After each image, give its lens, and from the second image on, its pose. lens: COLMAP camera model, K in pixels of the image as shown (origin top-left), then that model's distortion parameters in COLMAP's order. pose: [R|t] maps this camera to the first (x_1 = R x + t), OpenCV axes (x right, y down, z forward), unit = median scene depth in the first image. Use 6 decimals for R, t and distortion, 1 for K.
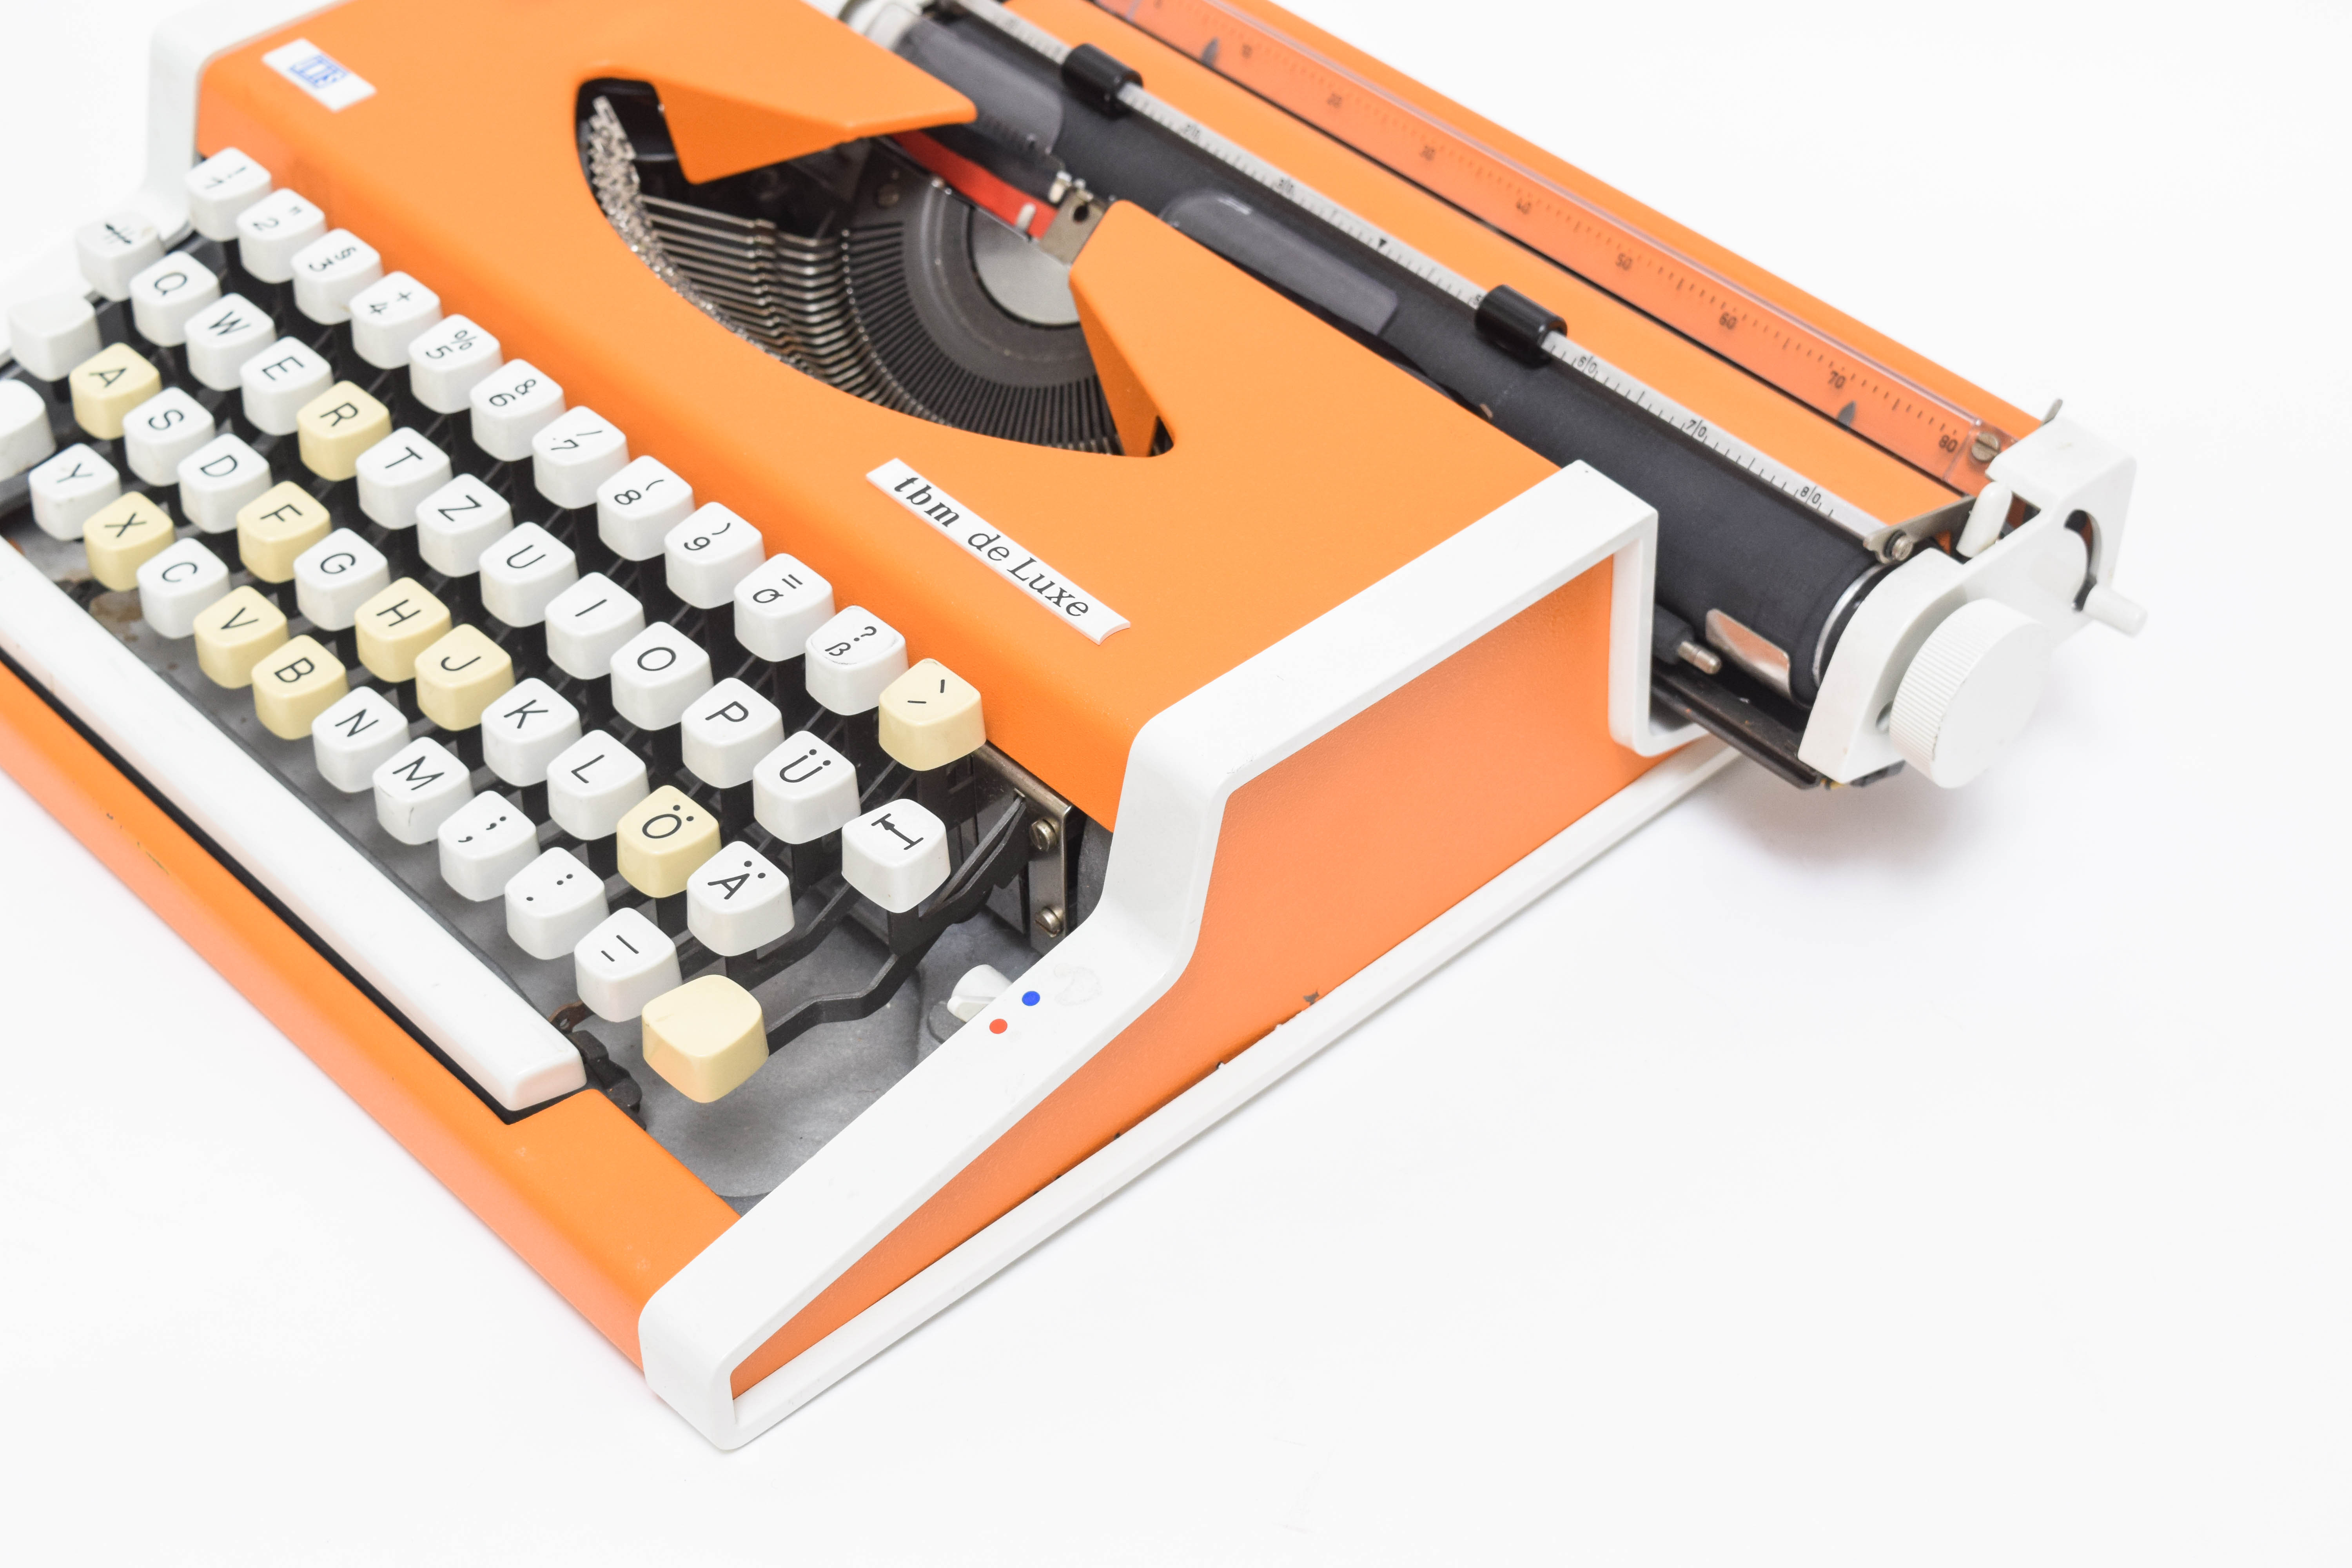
lens RADIAL K [[3851.4, 0, 1243.6], [0, 3851.4, 867.9], [0, 0, 1]] dist [-0.076120, 0.000000]
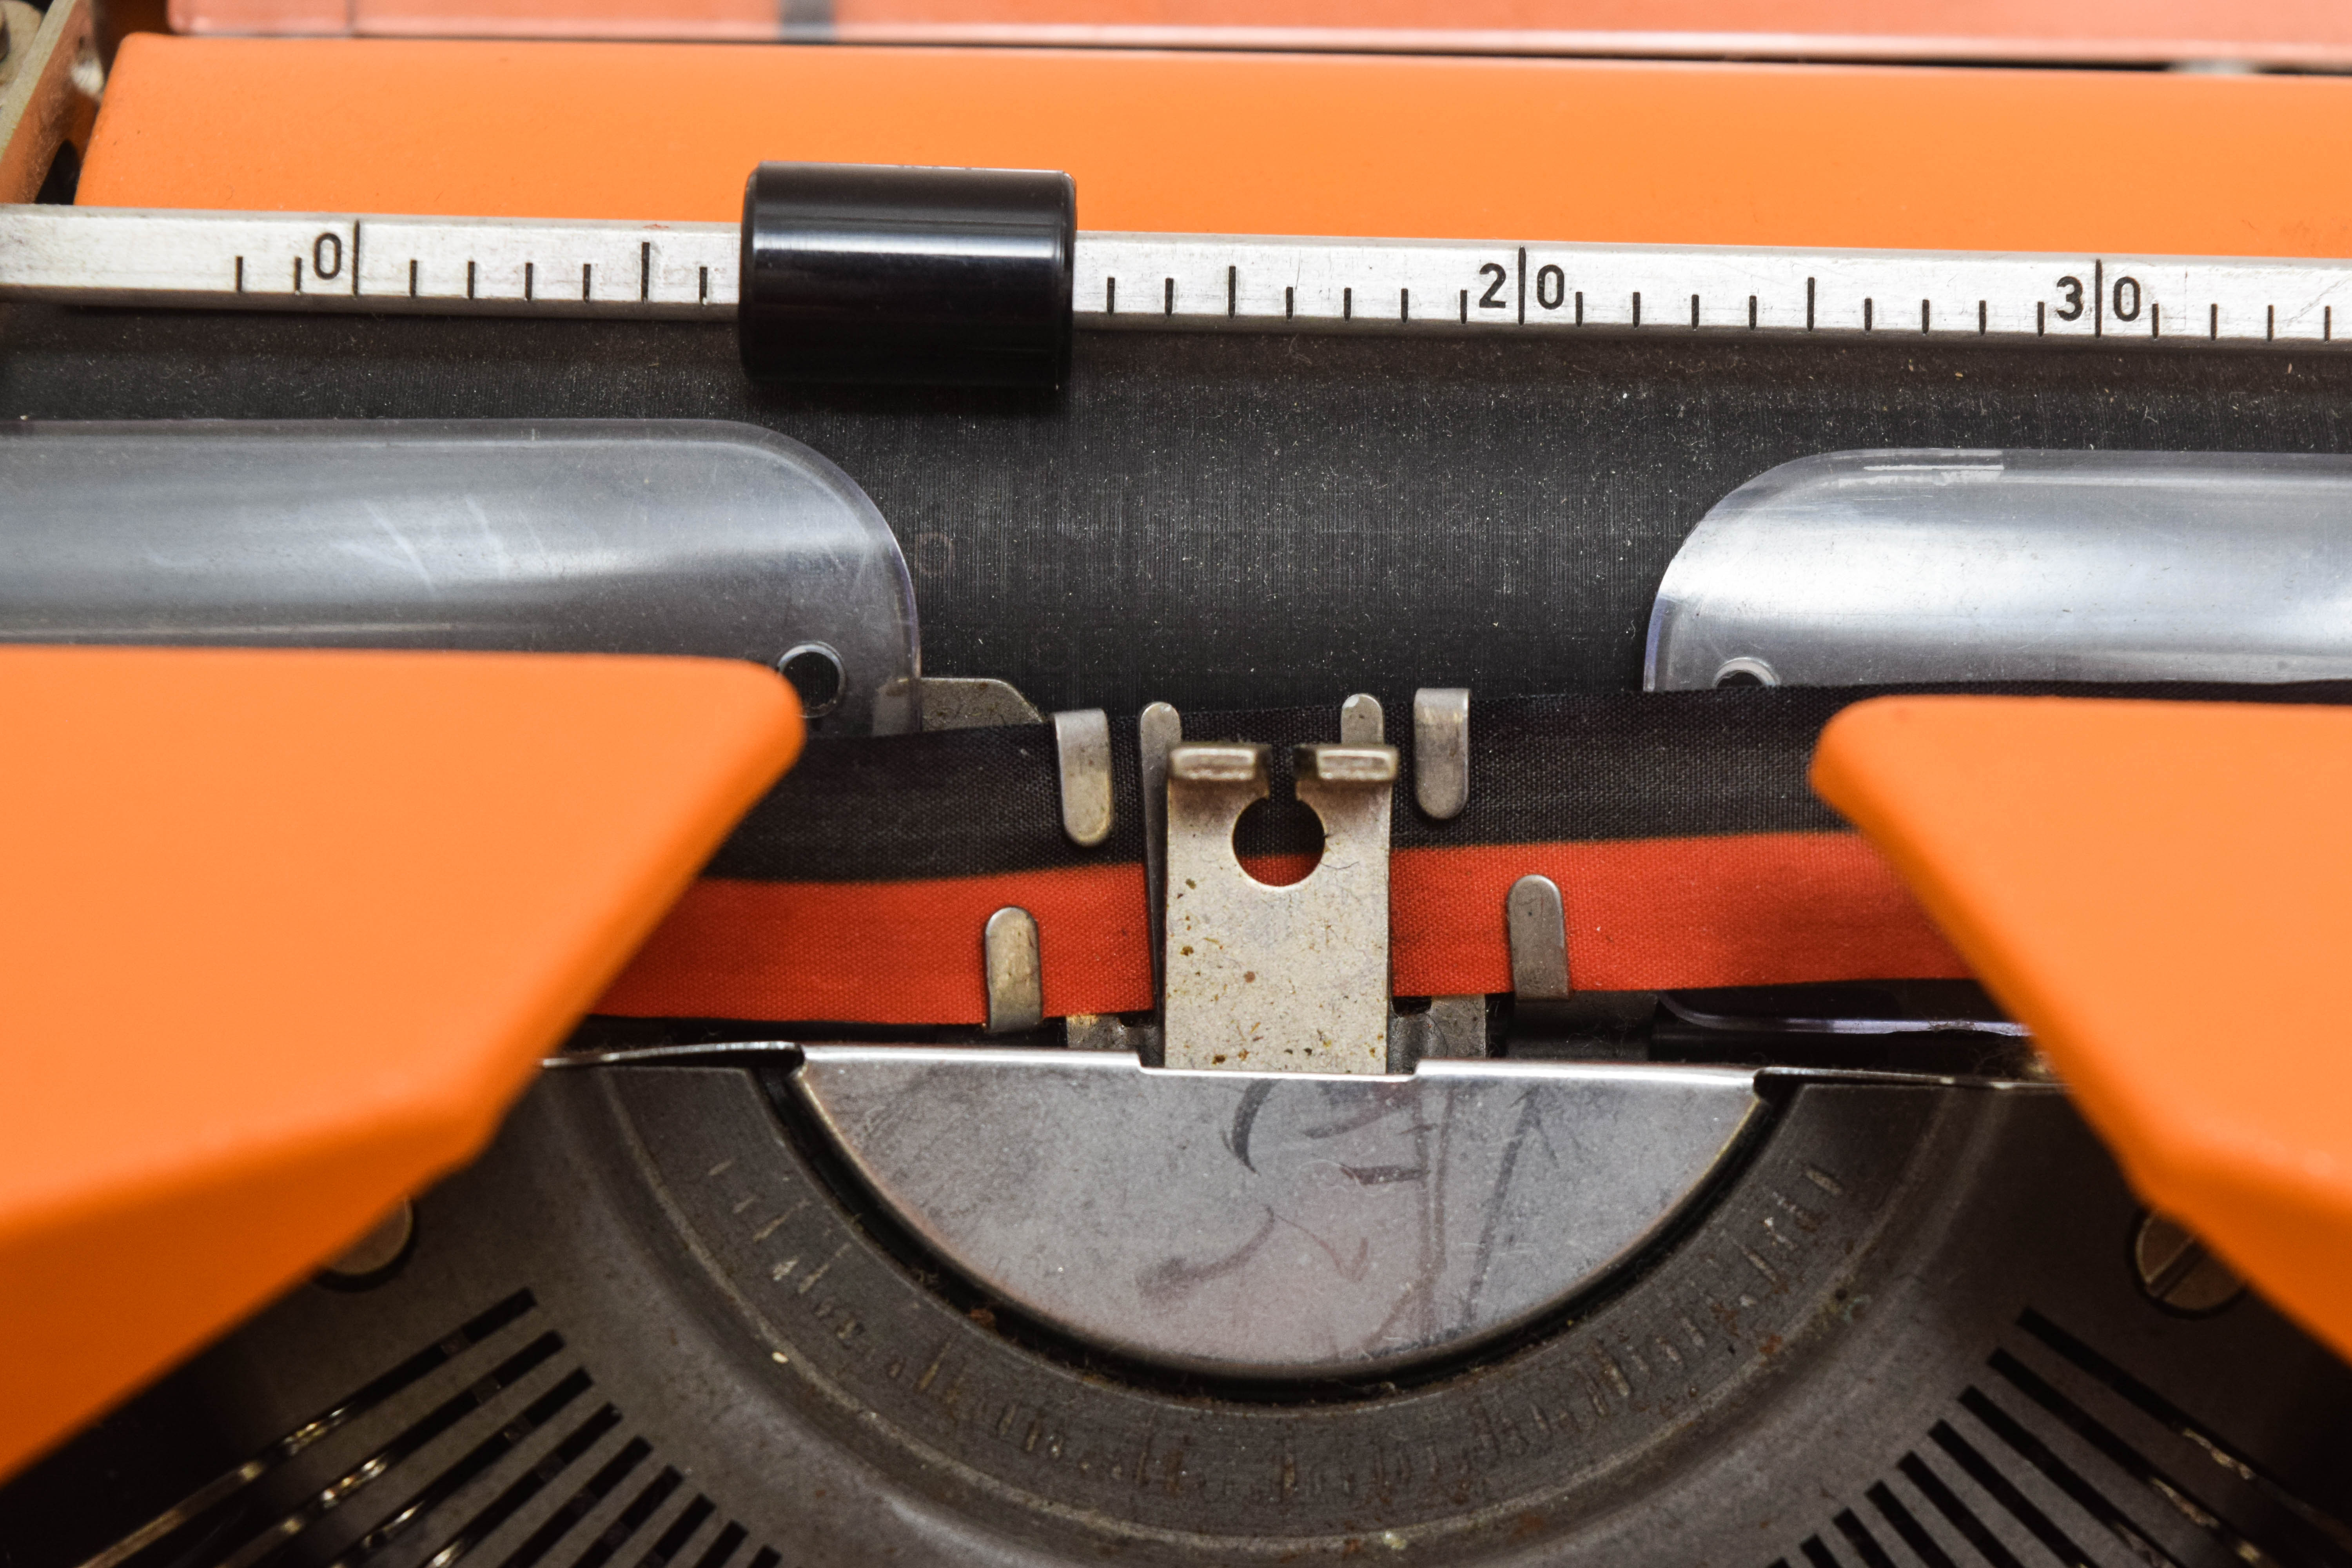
lens RADIAL K [[5232.7, 0, 1164.0], [0, 5232.7, 808.9], [0, 0, 1]] dist [-0.067303, 0.000000]
pose [[0.697560, -0.520357, 0.492584, -0.220208], [0.484601, 0.849001, 0.210615, -0.266257], [-0.527800, 0.091790, 0.844394, 0.824281]]
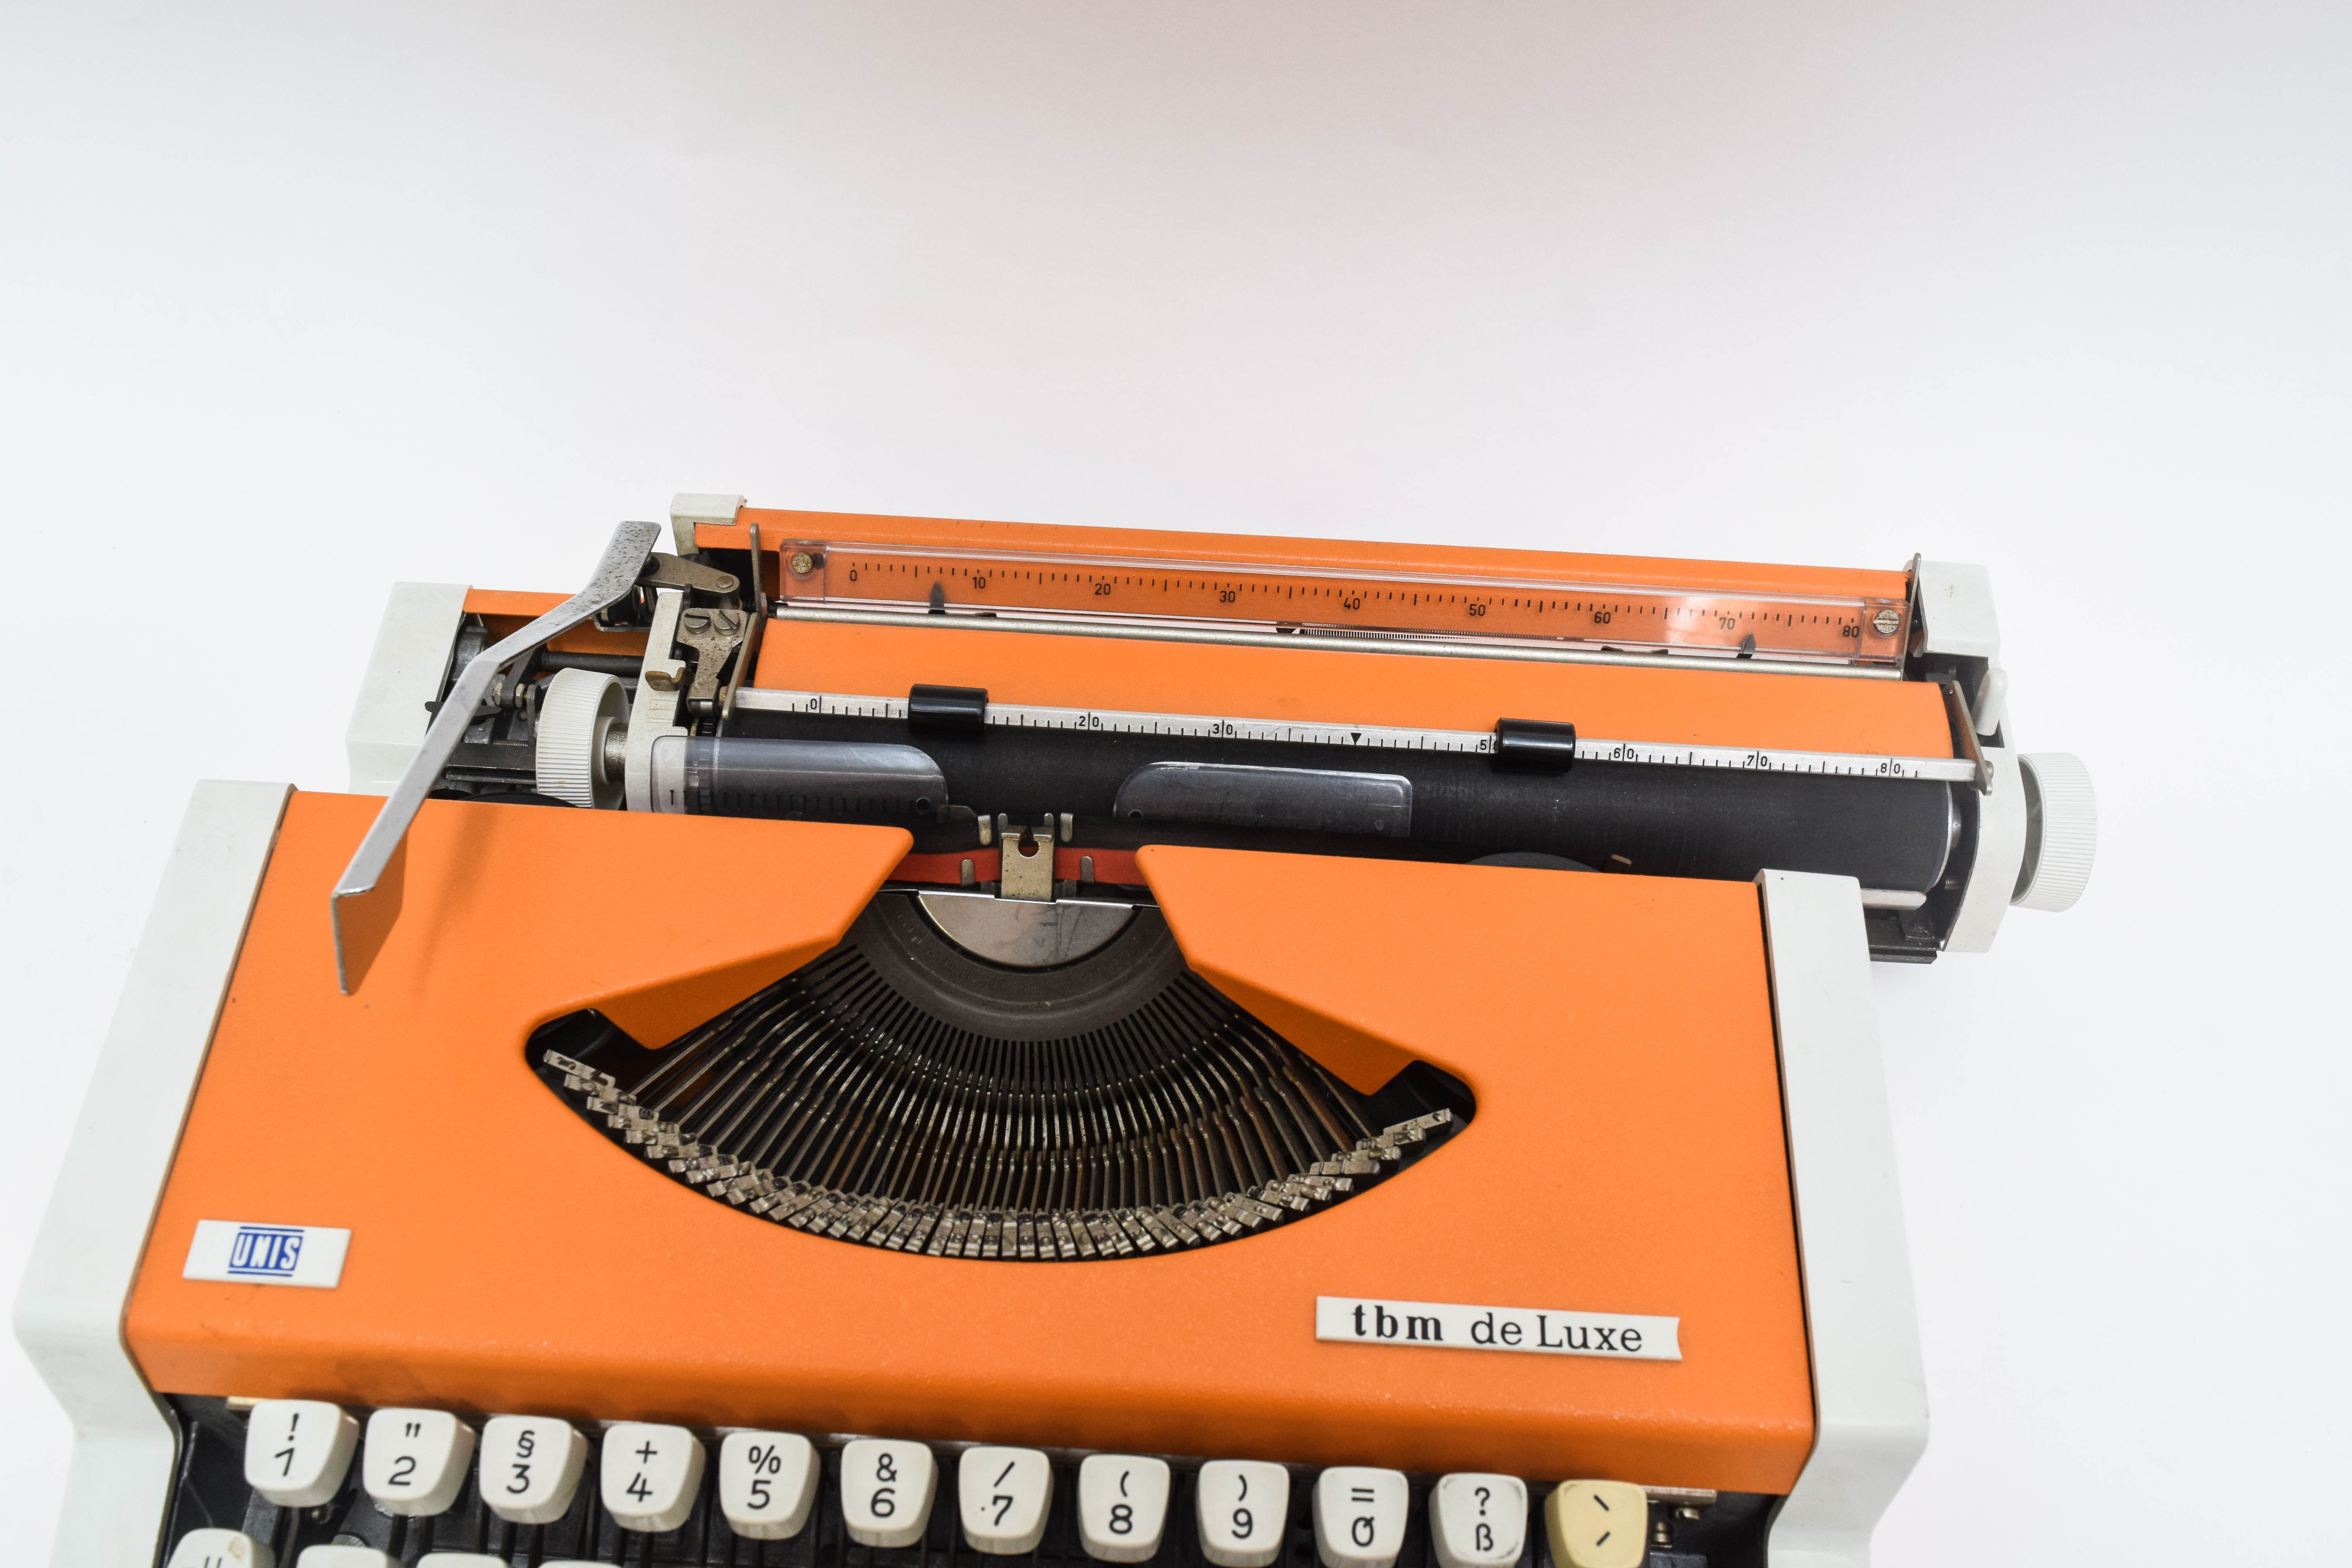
lens RADIAL K [[2051.0, 0, 1174.8], [0, 2051.0, 776.1], [0, 0, 1]] dist [-0.023564, -0.000953]
pose [[0.726914, -0.578570, 0.369935, -0.223765], [0.456670, 0.809582, 0.368822, -0.404335], [-0.512882, -0.099163, 0.852712, 0.585141]]
